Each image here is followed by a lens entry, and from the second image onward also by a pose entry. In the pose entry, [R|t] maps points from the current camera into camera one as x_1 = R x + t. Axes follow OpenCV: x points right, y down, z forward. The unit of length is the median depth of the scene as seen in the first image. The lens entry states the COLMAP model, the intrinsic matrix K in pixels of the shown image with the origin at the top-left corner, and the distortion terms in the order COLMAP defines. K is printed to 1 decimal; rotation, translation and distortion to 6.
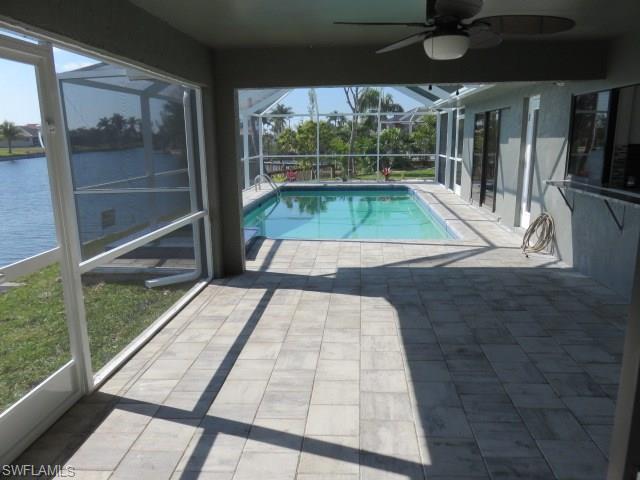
lens RADIAL K [[485.8, 0, 328.8], [0, 485.8, 241.5], [0, 0, 1]] dist [-0.012545, -0.000417]
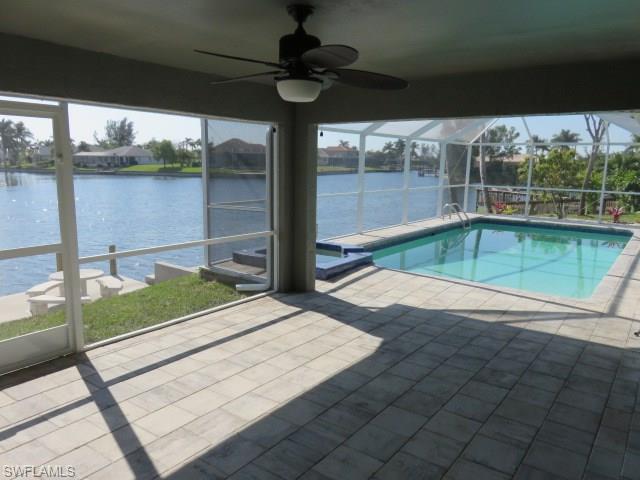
lens RADIAL K [[485.8, 0, 328.8], [0, 485.8, 241.5], [0, 0, 1]] dist [-0.012545, -0.000417]
pose [[0.850769, 0.115120, -0.512777, 0.446449], [-0.140420, 0.990034, -0.010712, -0.045866], [0.506433, 0.081118, 0.858455, 0.094093]]
